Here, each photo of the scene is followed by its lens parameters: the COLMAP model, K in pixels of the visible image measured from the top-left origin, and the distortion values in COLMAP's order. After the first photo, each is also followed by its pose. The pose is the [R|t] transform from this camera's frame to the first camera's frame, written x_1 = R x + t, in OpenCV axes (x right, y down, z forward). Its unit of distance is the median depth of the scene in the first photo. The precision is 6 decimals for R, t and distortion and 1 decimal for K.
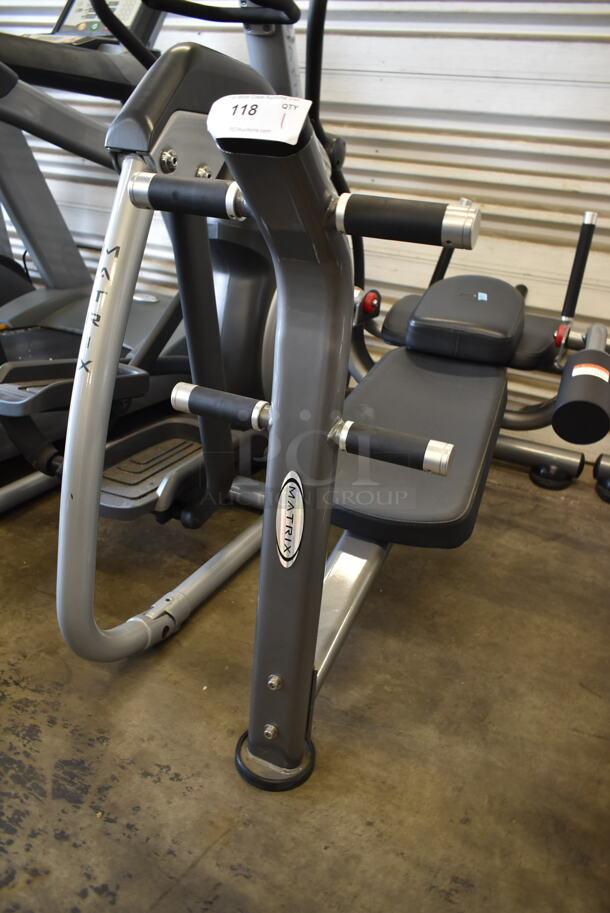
lens RADIAL K [[697.5, 0, 307.7], [0, 697.5, 461.3], [0, 0, 1]] dist [-0.020233, 0.009165]
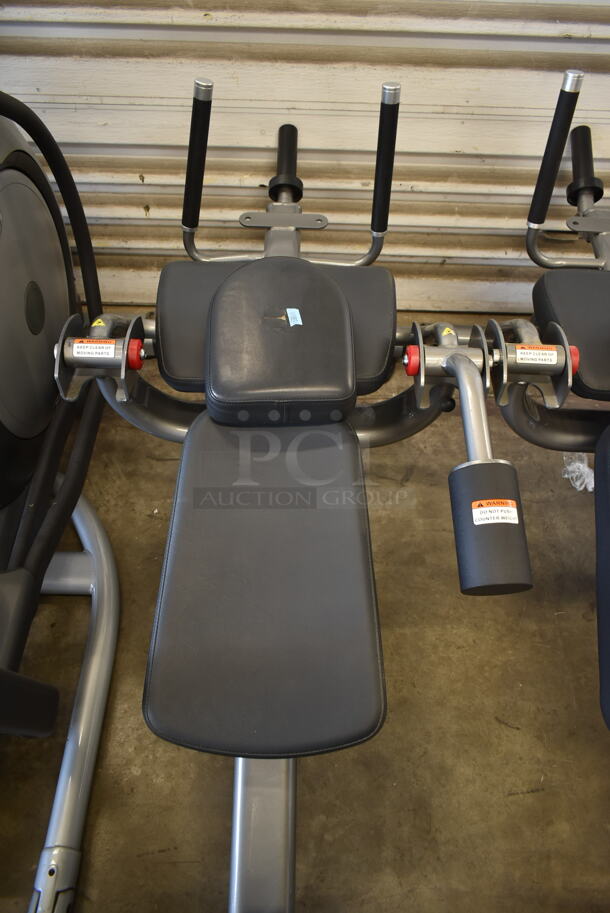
lens RADIAL K [[697.5, 0, 306.0], [0, 697.5, 455.6], [0, 0, 1]] dist [-0.020233, 0.009165]
pose [[0.904768, -0.367479, 0.215302, 0.083822], [0.221094, 0.837313, 0.500025, -0.635697], [-0.364023, -0.404804, 0.838821, 0.486363]]
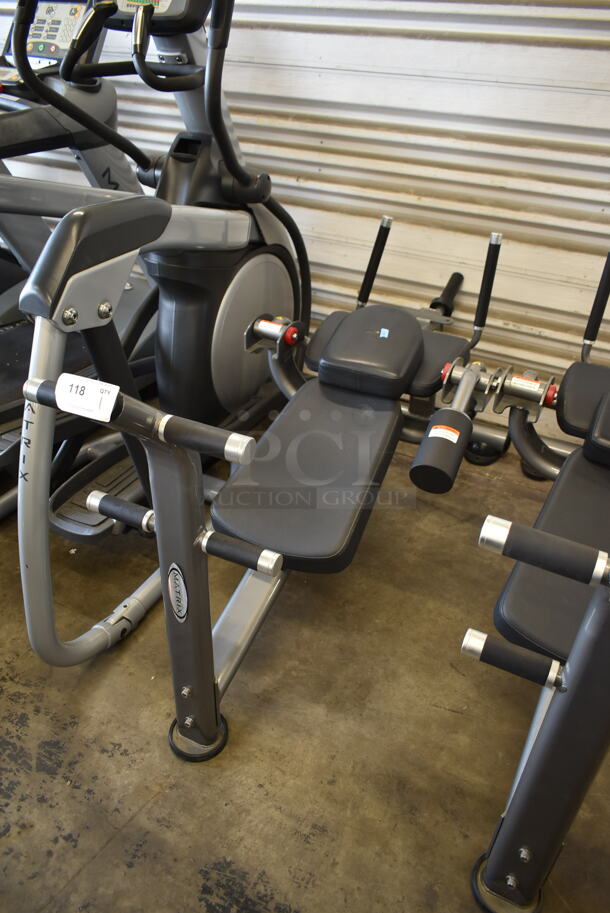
lens RADIAL K [[697.5, 0, 308.0], [0, 697.5, 460.8], [0, 0, 1]] dist [-0.020233, 0.009165]
pose [[0.998132, -0.031739, -0.052206, 0.244521], [0.040046, 0.985195, 0.166693, -0.308306], [0.046143, -0.168472, 0.984626, -0.229438]]
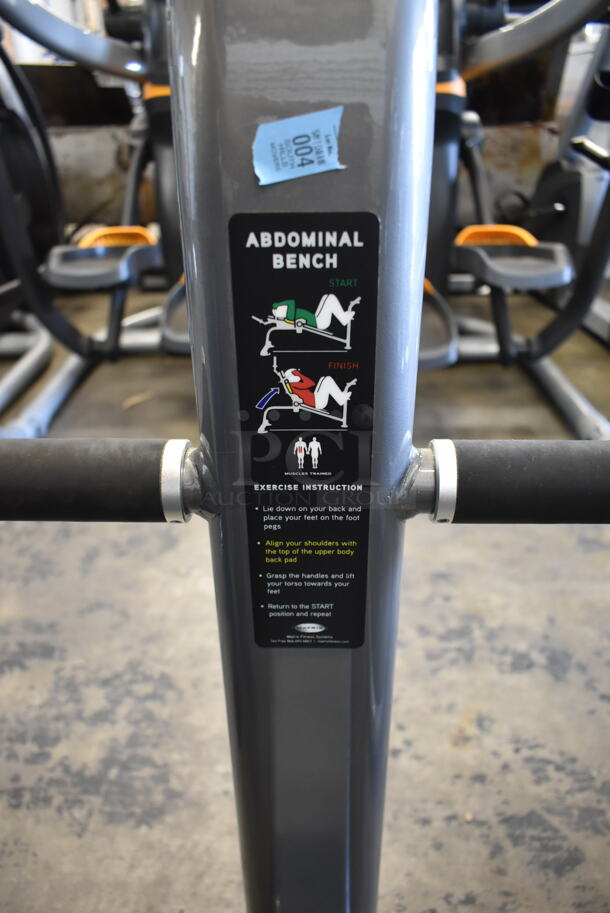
lens RADIAL K [[697.5, 0, 306.1], [0, 697.5, 455.7], [0, 0, 1]] dist [-0.020233, 0.009165]
pose [[-0.919623, 0.111056, -0.376776, 0.105431], [-0.218904, 0.651546, 0.726340, -0.252792], [0.326151, 0.750437, -0.574866, 0.929013]]
